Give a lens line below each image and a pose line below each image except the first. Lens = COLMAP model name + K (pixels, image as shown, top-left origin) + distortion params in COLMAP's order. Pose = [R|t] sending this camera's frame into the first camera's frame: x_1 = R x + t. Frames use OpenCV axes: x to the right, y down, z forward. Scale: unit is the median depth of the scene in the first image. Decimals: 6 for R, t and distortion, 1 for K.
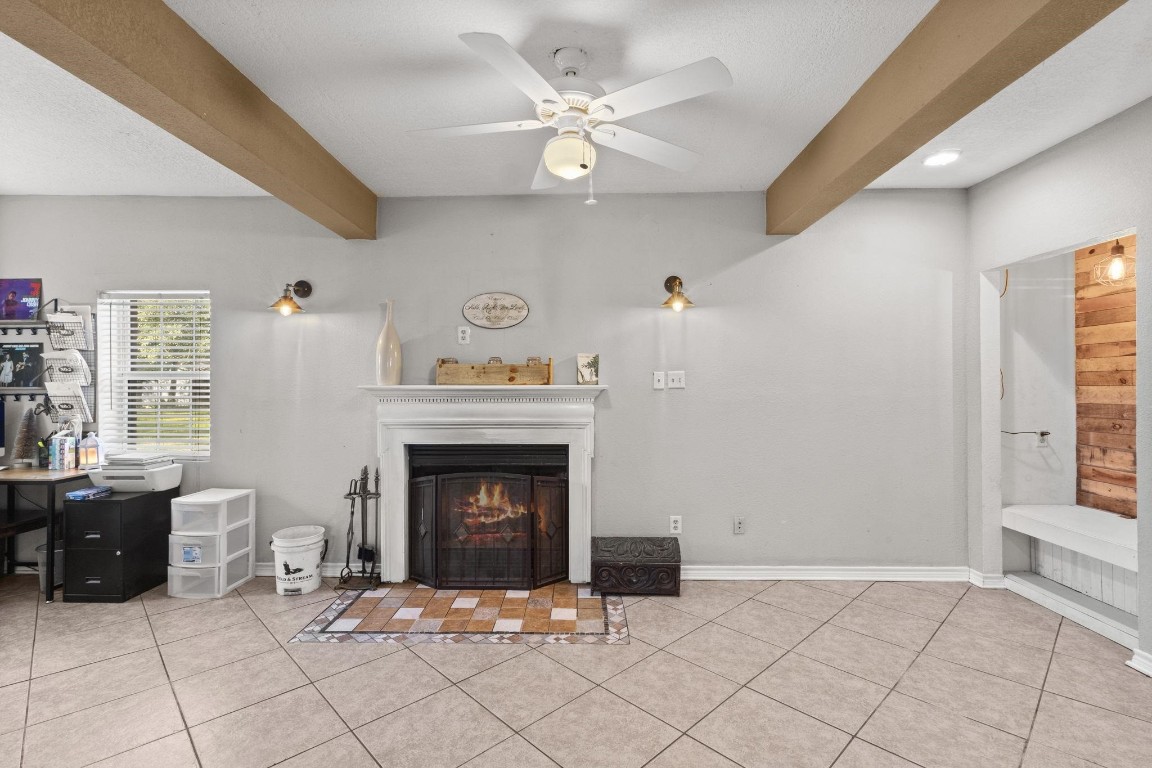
lens RADIAL K [[526.9, 0, 576.0], [0, 526.9, 384.0], [0, 0, 1]] dist [-0.000998, 0.000595]
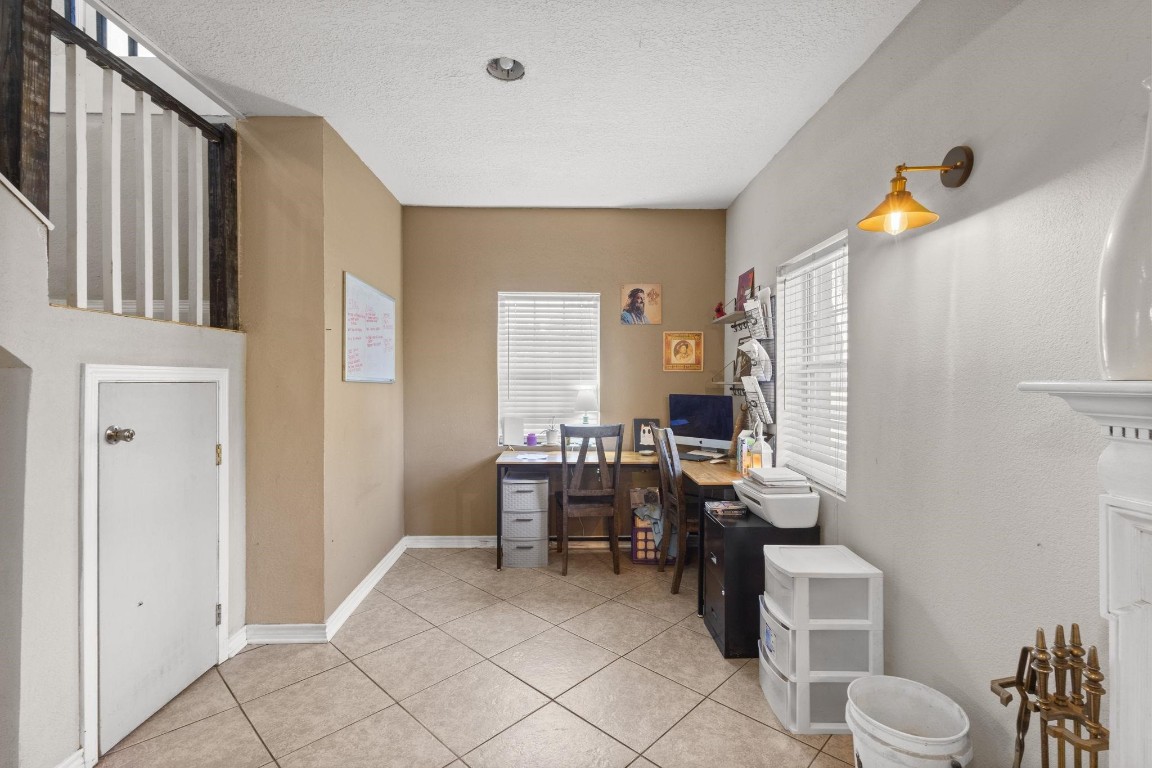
lens RADIAL K [[526.9, 0, 576.0], [0, 526.9, 384.0], [0, 0, 1]] dist [-0.000998, 0.000595]
pose [[0.044432, 0.008006, -0.998980, -0.087025], [-0.005406, 0.999955, 0.007773, 0.003844], [0.998998, 0.005055, 0.044474, 0.683300]]
